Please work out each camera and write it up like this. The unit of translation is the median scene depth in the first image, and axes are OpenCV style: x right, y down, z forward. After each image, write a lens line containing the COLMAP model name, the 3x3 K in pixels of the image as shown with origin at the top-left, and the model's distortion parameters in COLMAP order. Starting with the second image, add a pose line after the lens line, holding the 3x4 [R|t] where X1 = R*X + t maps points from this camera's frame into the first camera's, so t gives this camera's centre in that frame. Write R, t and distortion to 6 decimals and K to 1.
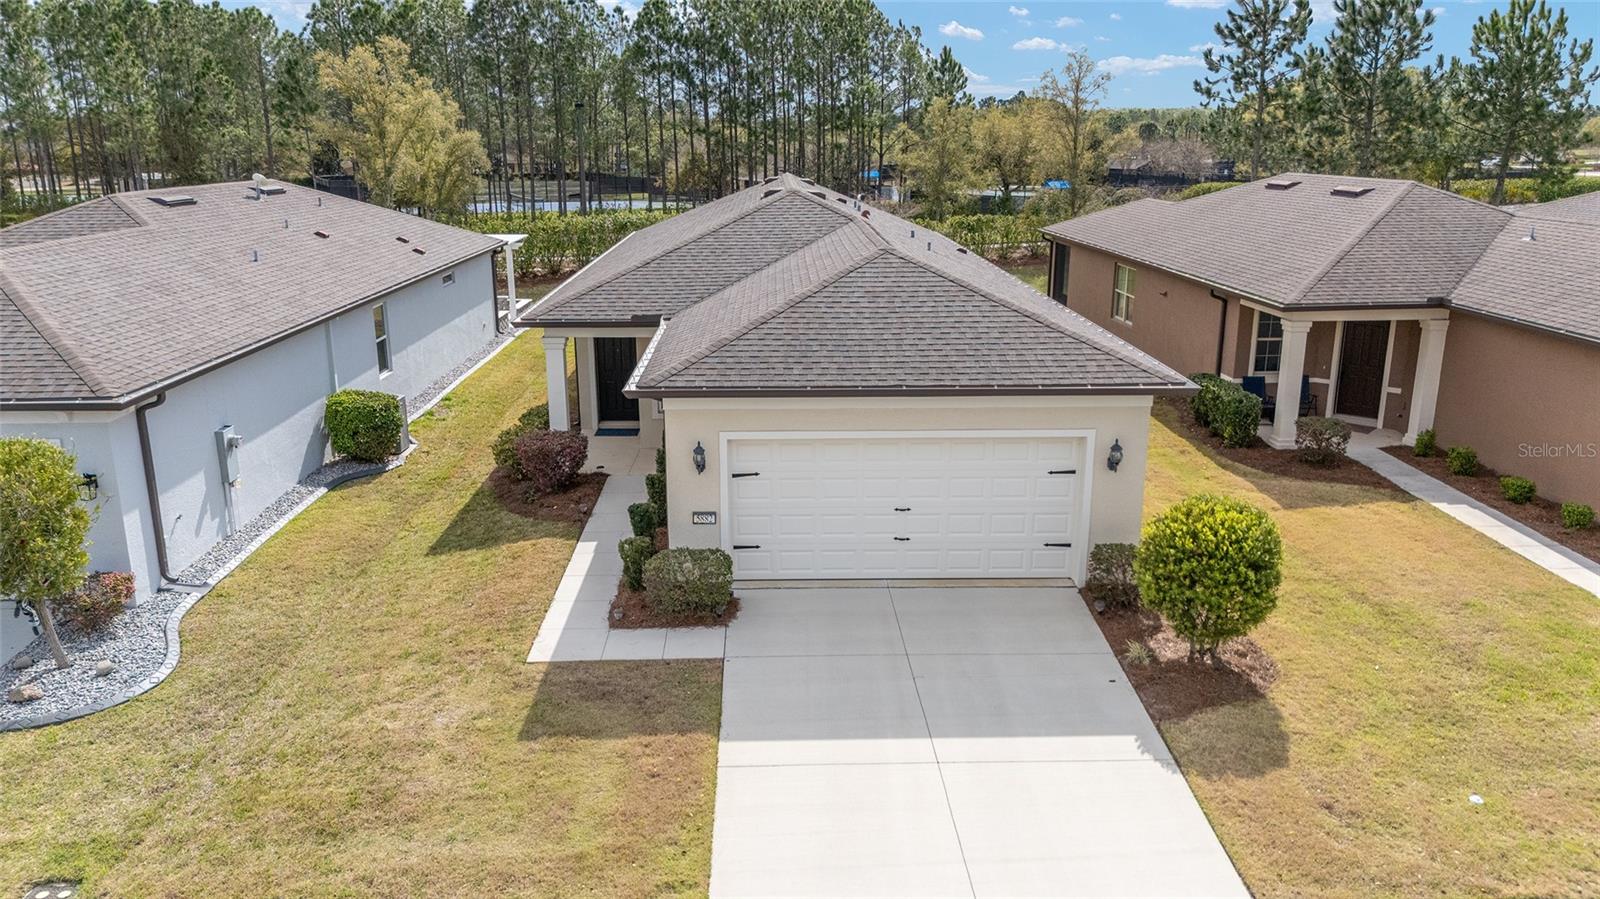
lens RADIAL K [[1173.7, 0, 800.0], [0, 1173.7, 449.5], [0, 0, 1]] dist [0.053247, -0.043479]
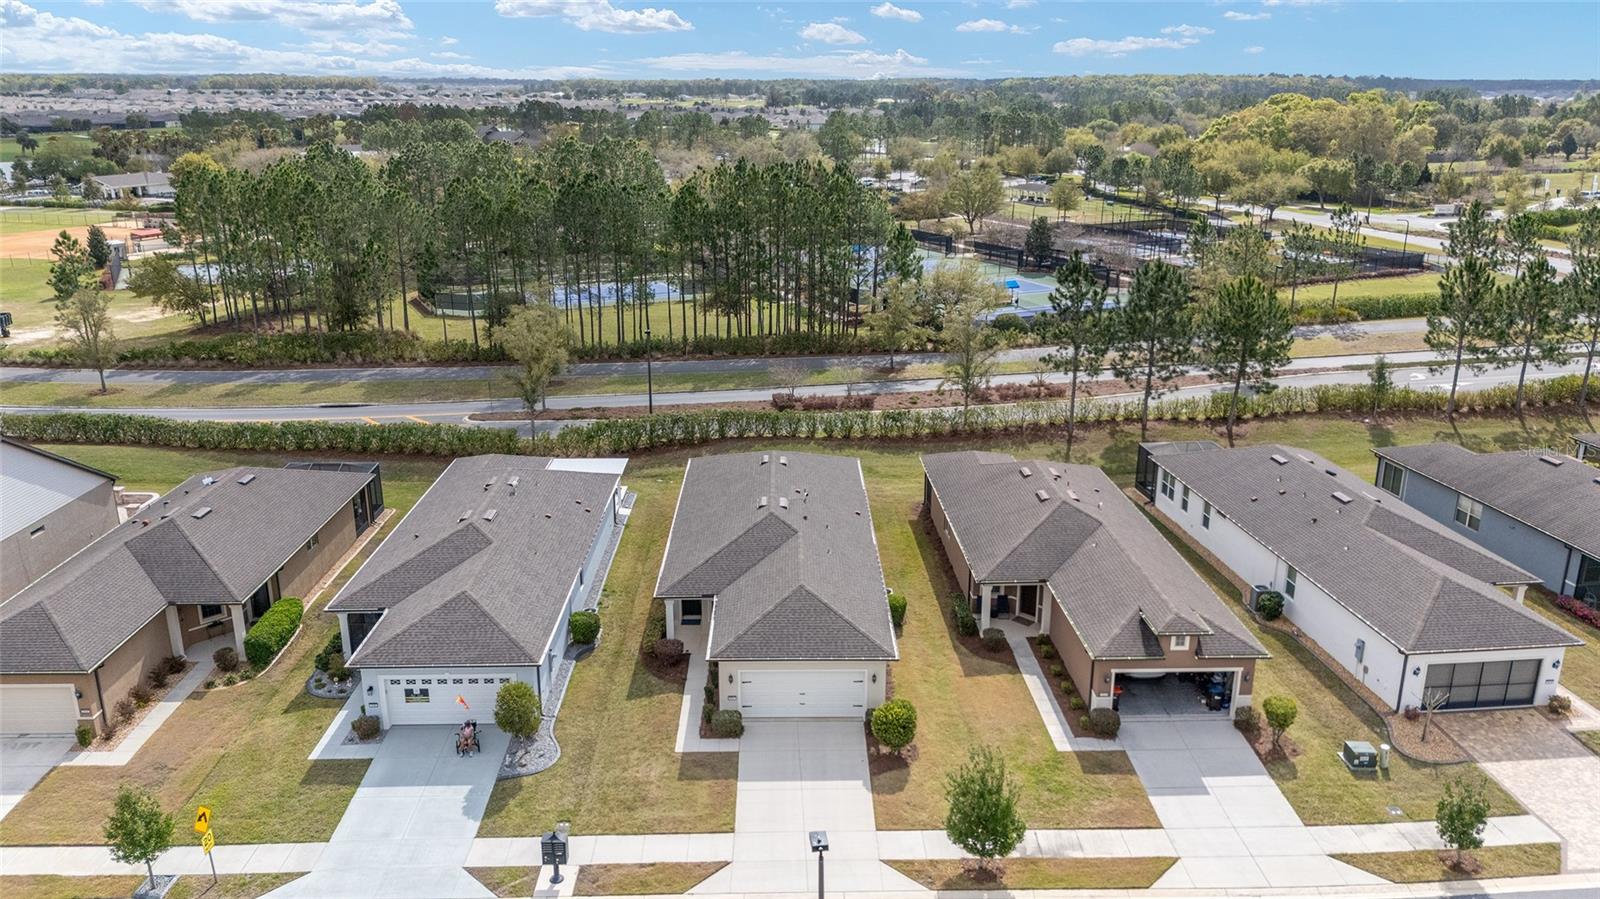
lens RADIAL K [[1173.7, 0, 800.0], [0, 1173.7, 449.5], [0, 0, 1]] dist [0.053247, -0.043479]
pose [[0.999914, 0.005907, -0.011749, 0.123660], [-0.005383, 0.999010, 0.044161, -0.732597], [0.011998, -0.044094, 0.998955, -1.996255]]
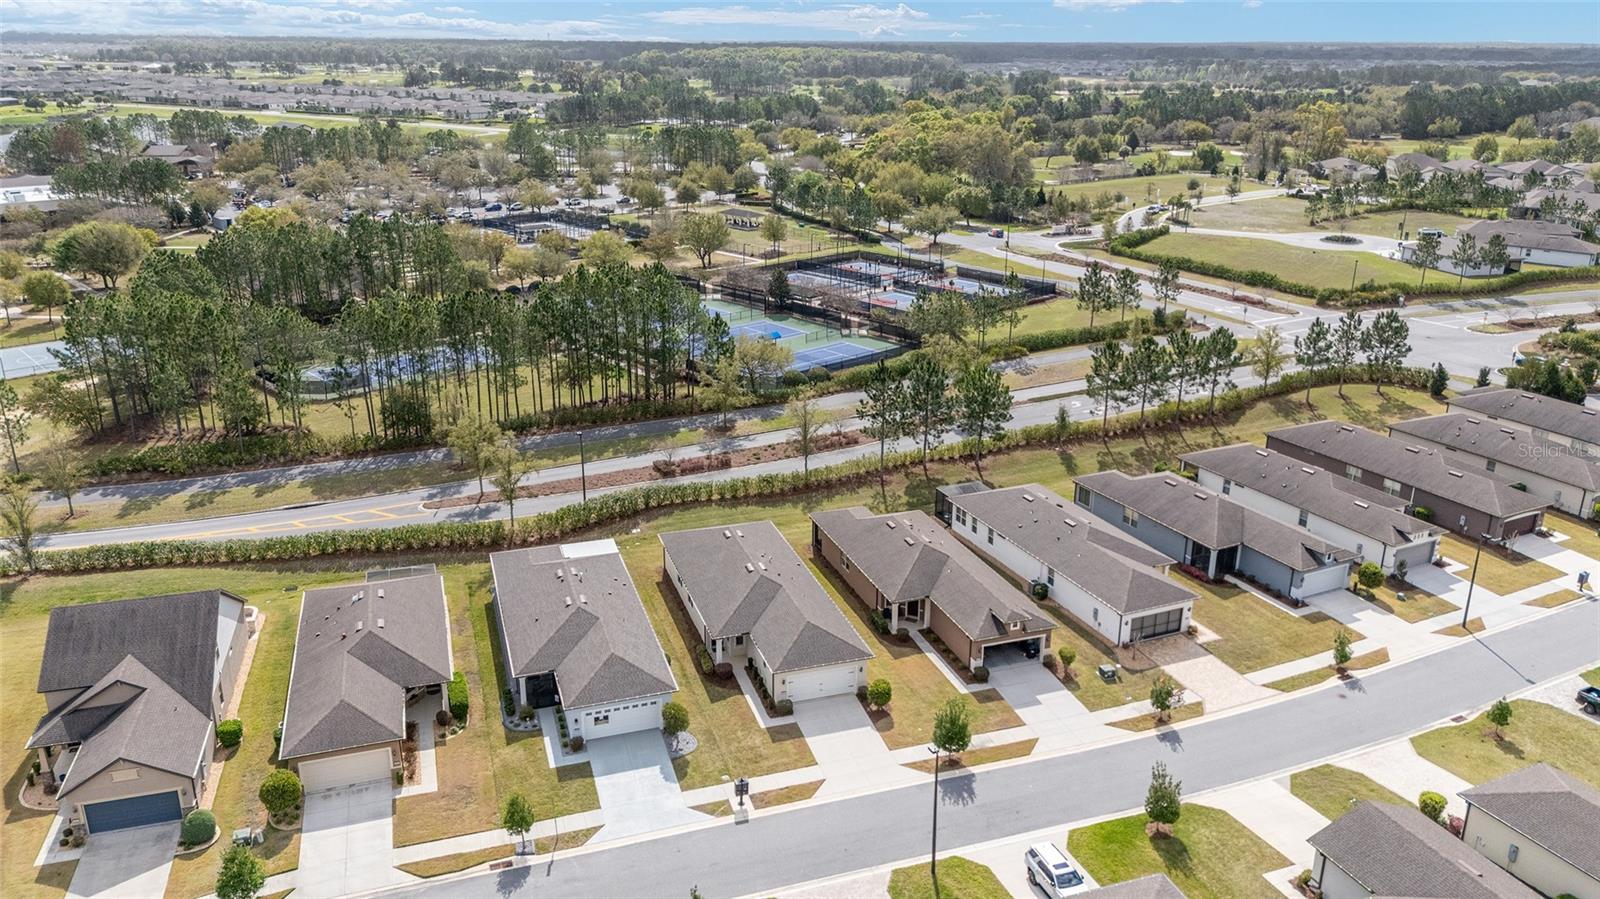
lens RADIAL K [[1170.1, 0, 800.0], [0, 1170.1, 449.5], [0, 0, 1]] dist [0.093408, -0.083949]
pose [[0.958382, -0.088296, 0.271490, -1.381390], [0.067144, 0.994008, 0.086255, -1.503577], [-0.277479, -0.064436, 0.958568, -4.027266]]
